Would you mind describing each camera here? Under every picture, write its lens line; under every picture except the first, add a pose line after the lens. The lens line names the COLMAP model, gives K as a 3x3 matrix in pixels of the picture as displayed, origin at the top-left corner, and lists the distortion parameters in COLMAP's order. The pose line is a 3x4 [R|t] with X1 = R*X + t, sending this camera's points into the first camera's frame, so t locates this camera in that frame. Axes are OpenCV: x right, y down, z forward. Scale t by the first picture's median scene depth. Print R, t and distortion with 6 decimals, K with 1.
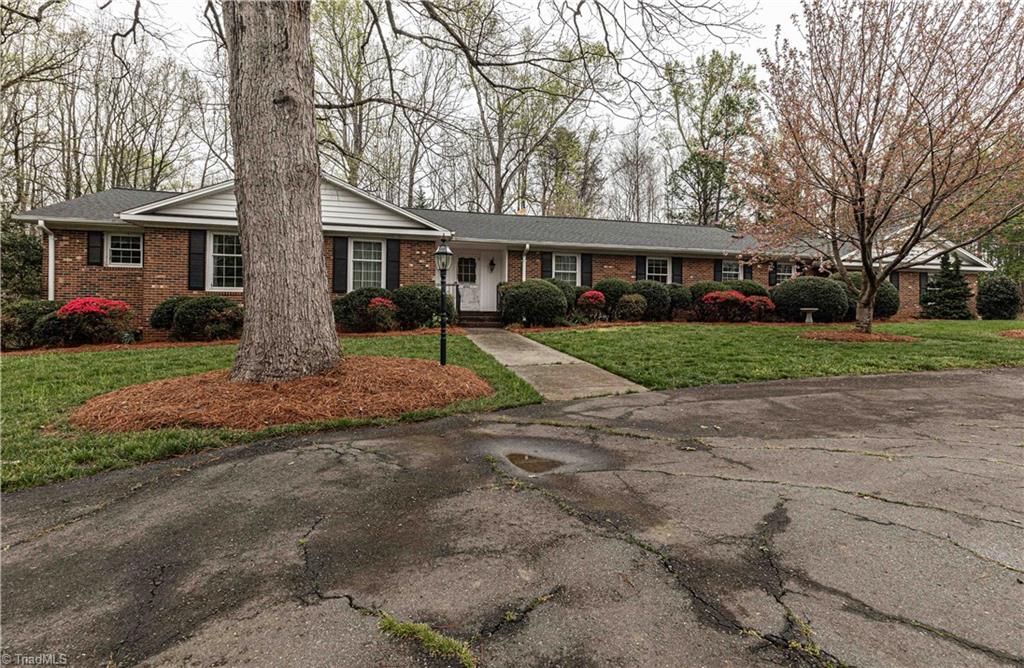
lens RADIAL K [[469.7, 0, 517.9], [0, 469.7, 322.5], [0, 0, 1]] dist [0.000068, 0.000452]
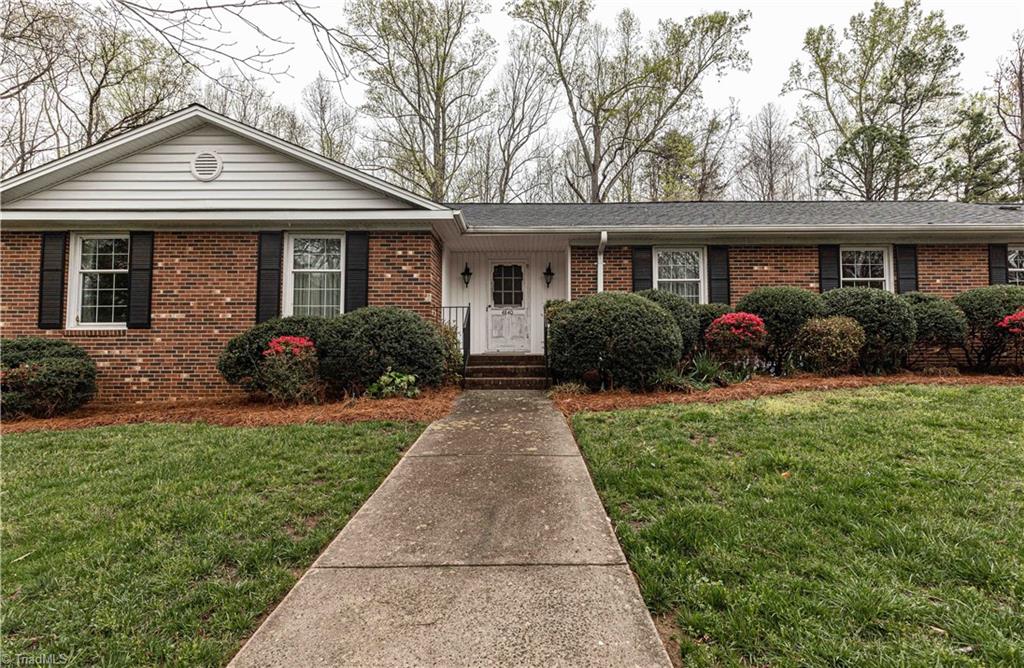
lens RADIAL K [[463.9, 0, 512.0], [0, 463.9, 334.0], [0, 0, 1]] dist [0.000369, 0.000091]
pose [[0.968752, -0.017583, -0.247408, 0.044680], [0.008053, 0.999188, -0.039482, -0.024084], [0.247901, 0.036256, 0.968107, 0.415153]]
